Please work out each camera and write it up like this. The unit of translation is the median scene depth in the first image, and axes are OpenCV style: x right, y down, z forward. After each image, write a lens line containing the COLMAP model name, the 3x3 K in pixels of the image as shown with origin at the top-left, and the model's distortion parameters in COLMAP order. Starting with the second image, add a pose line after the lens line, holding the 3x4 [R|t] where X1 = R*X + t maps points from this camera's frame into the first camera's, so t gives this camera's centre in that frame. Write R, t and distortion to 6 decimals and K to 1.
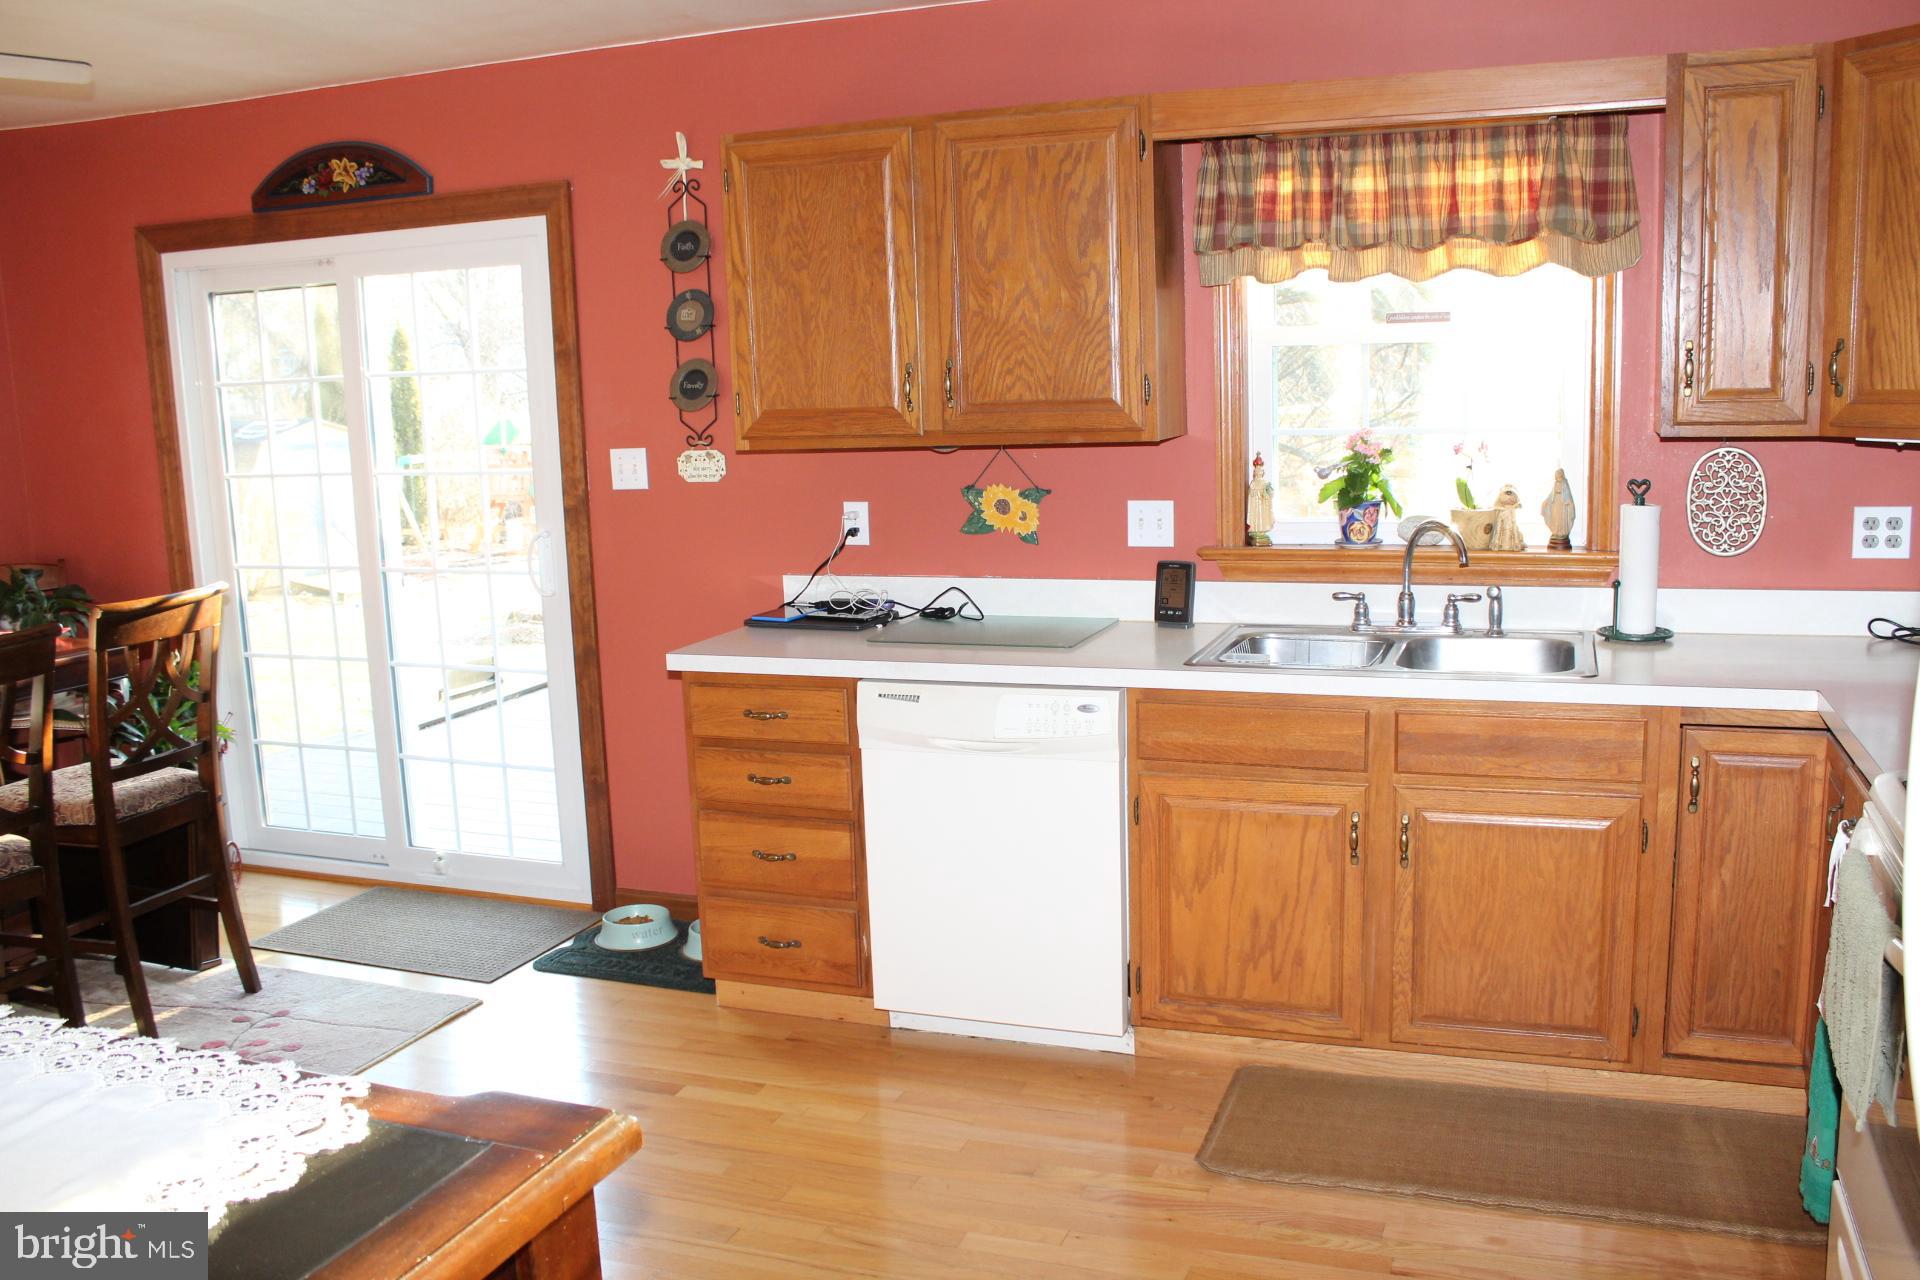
lens RADIAL K [[1615.0, 0, 979.9], [0, 1615.0, 642.0], [0, 0, 1]] dist [-0.159203, 0.148877]
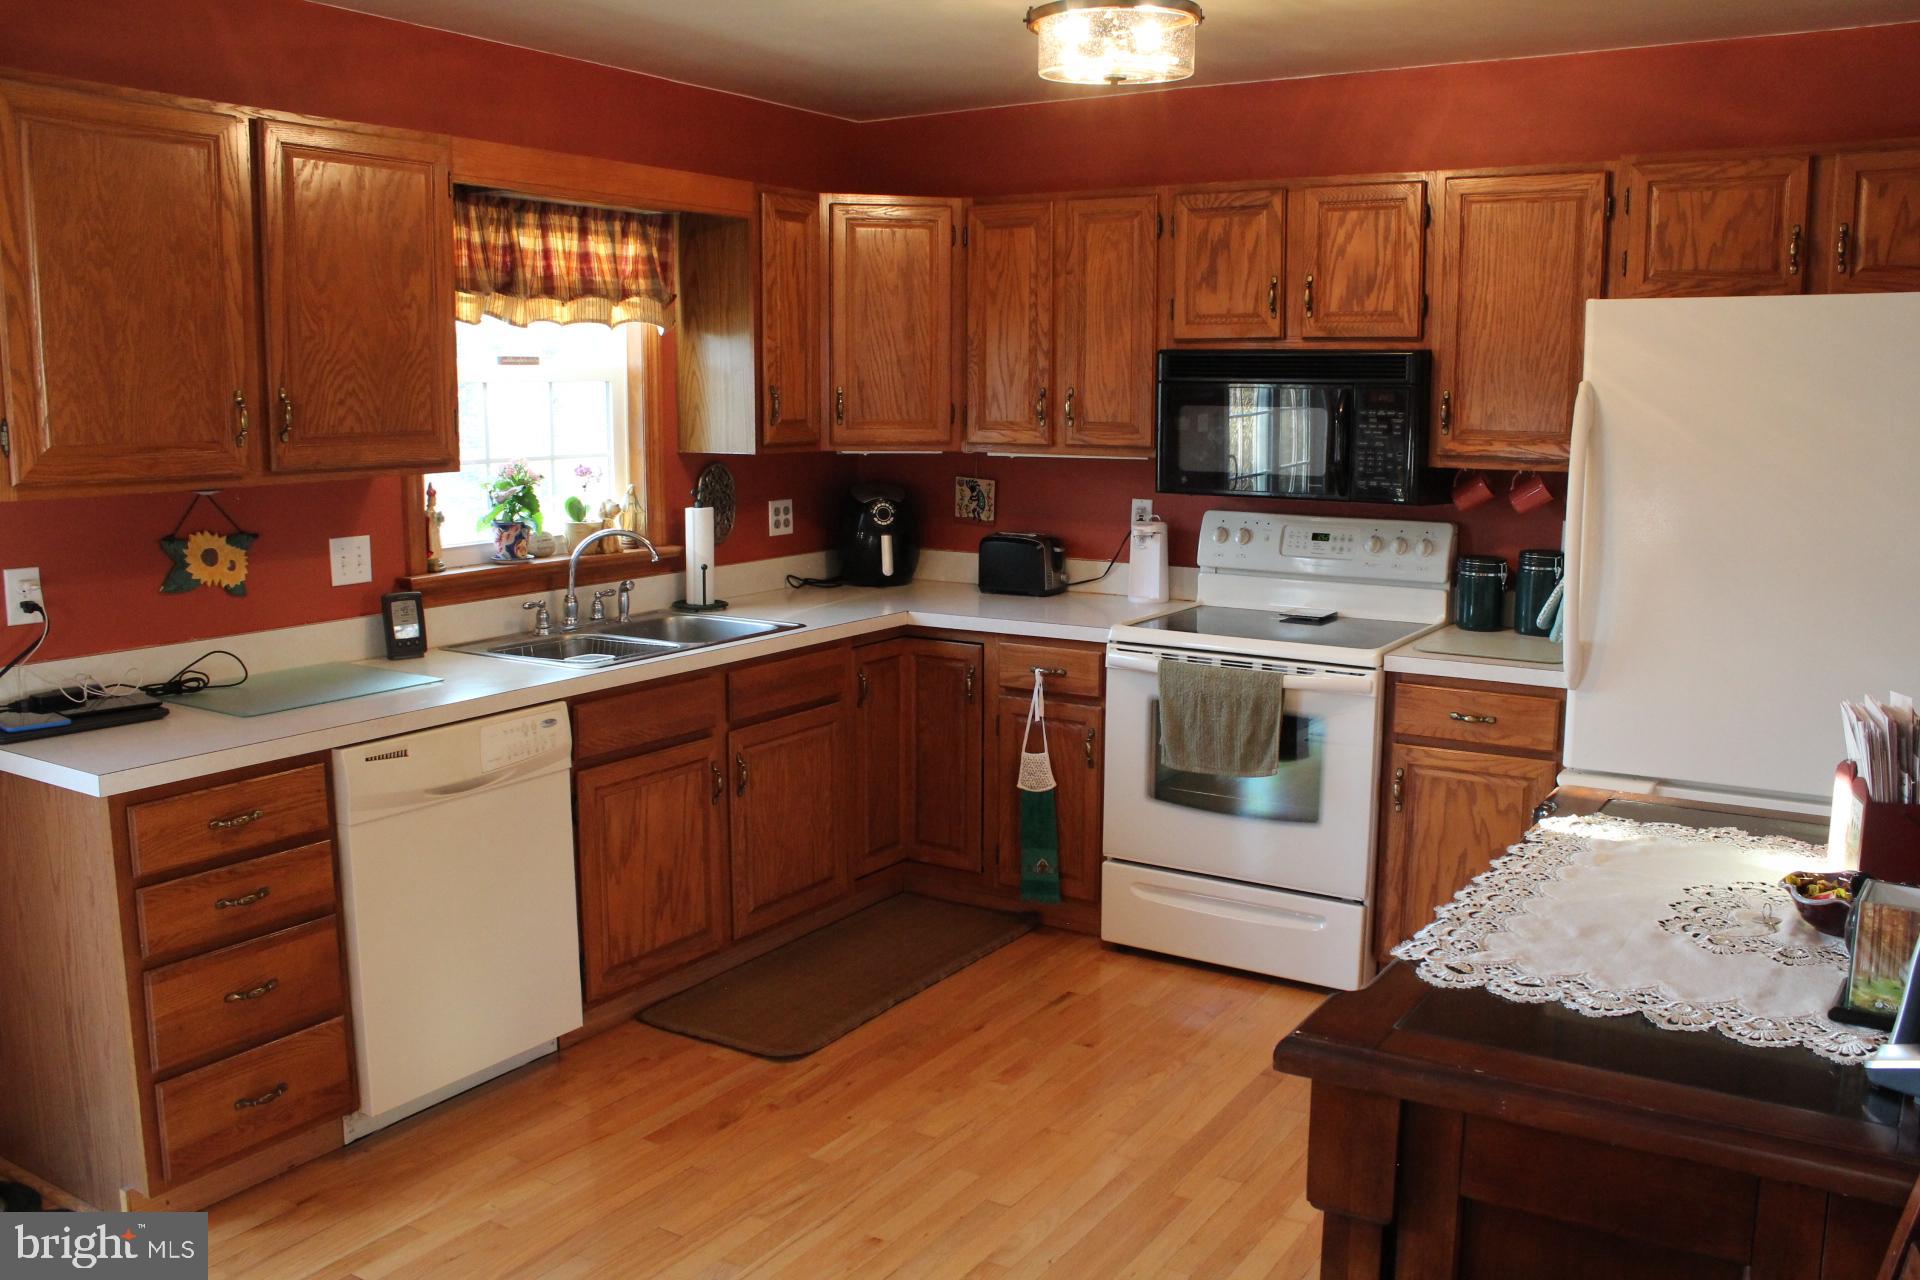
lens RADIAL K [[1615.0, 0, 979.9], [0, 1615.0, 642.0], [0, 0, 1]] dist [-0.159203, 0.148877]
pose [[0.208878, -0.118893, 0.970688, -0.806551], [0.150576, 0.984656, 0.088202, -0.055275], [-0.966280, 0.127739, 0.223575, 0.449974]]
